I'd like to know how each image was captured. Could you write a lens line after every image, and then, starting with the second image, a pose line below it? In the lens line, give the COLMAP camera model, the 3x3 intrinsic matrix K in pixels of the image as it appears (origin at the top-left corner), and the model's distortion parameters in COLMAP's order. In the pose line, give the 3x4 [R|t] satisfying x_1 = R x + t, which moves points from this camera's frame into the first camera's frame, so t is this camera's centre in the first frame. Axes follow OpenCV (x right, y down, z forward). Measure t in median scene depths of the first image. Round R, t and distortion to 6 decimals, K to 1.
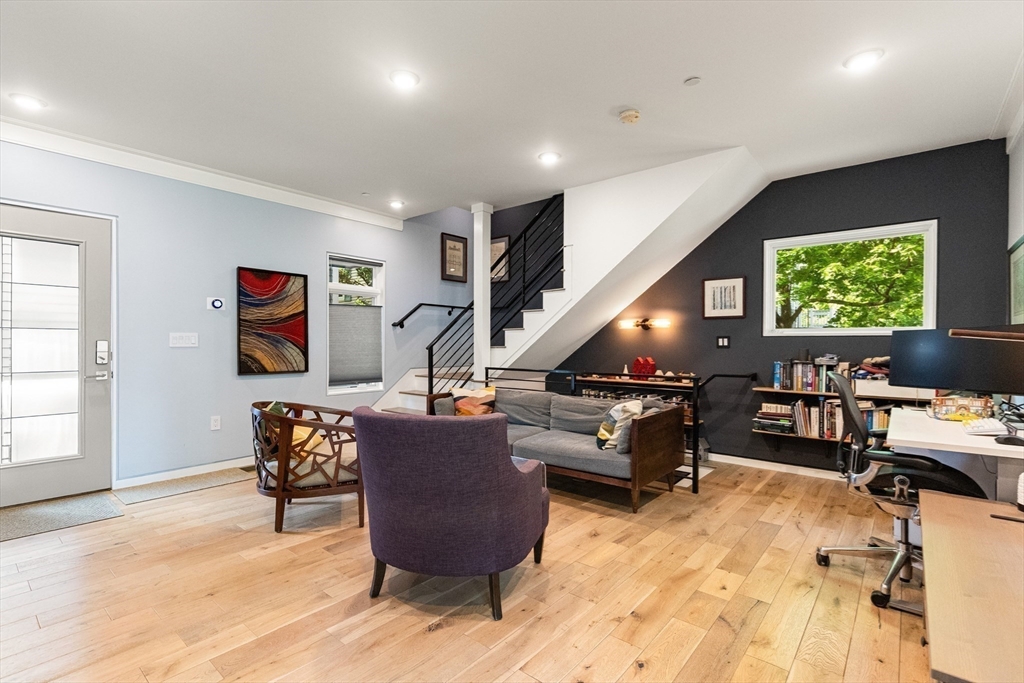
lens RADIAL K [[471.9, 0, 503.4], [0, 471.9, 346.6], [0, 0, 1]] dist [0.005241, -0.001368]
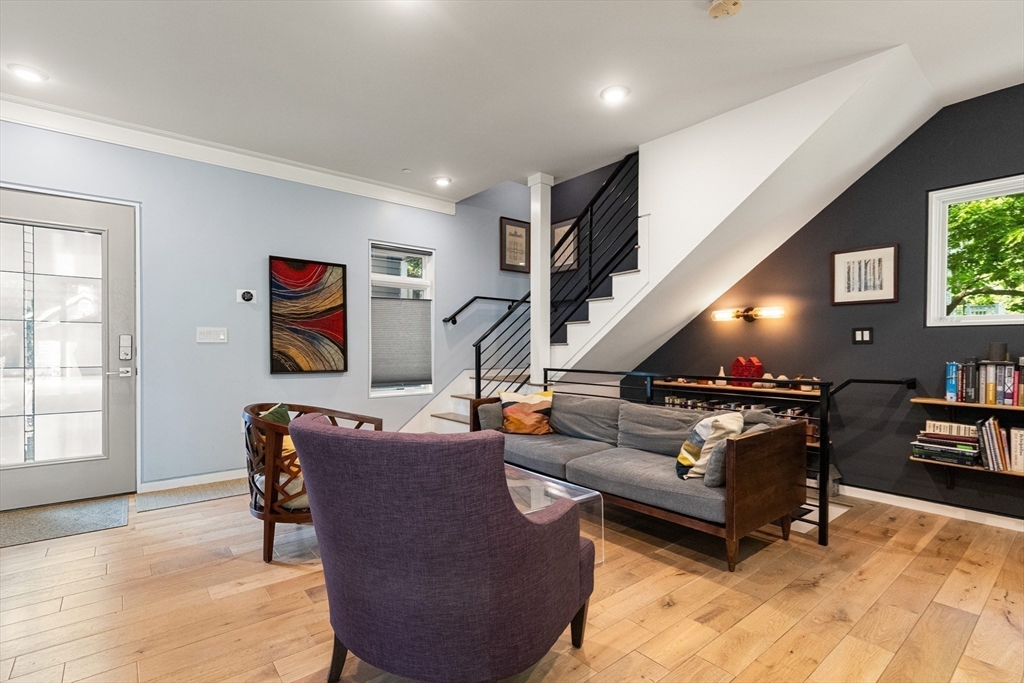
lens RADIAL K [[471.9, 0, 502.4], [0, 471.9, 355.0], [0, 0, 1]] dist [0.005241, -0.001368]
pose [[0.982181, 0.002064, -0.187924, 0.055736], [-0.000888, 0.999979, 0.006343, 0.017439], [0.187933, -0.006063, 0.982163, 0.181486]]
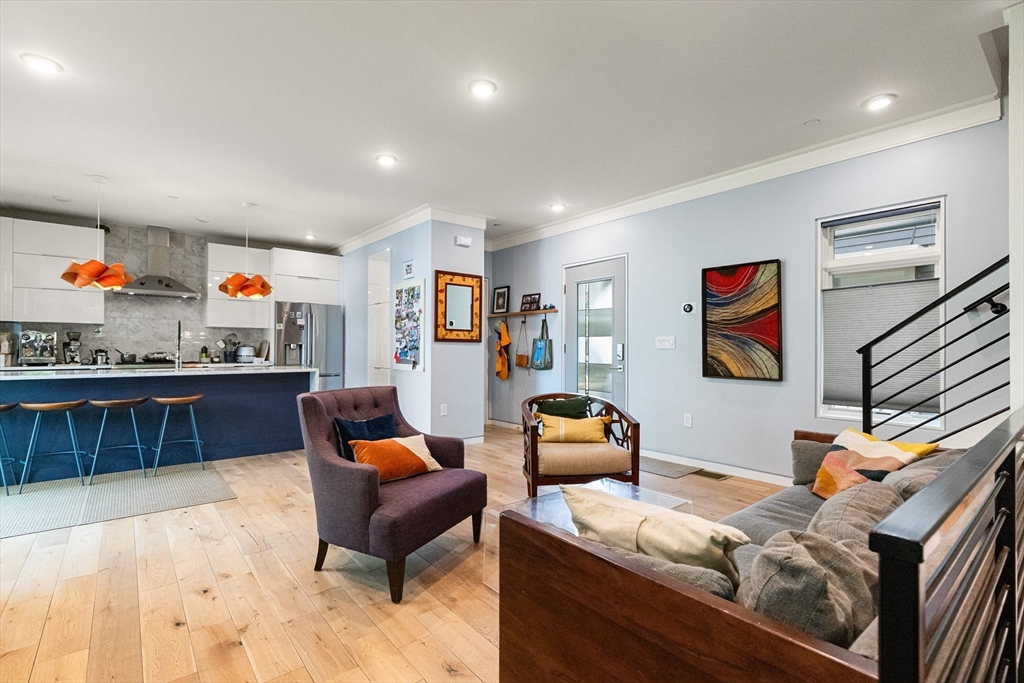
lens RADIAL K [[471.9, 0, 508.8], [0, 471.9, 345.8], [0, 0, 1]] dist [0.005241, -0.001368]
pose [[-0.177561, -0.006204, -0.984090, 0.493800], [-0.010806, 0.999932, -0.004355, 0.003155], [0.984050, 0.009861, -0.177616, 0.768566]]
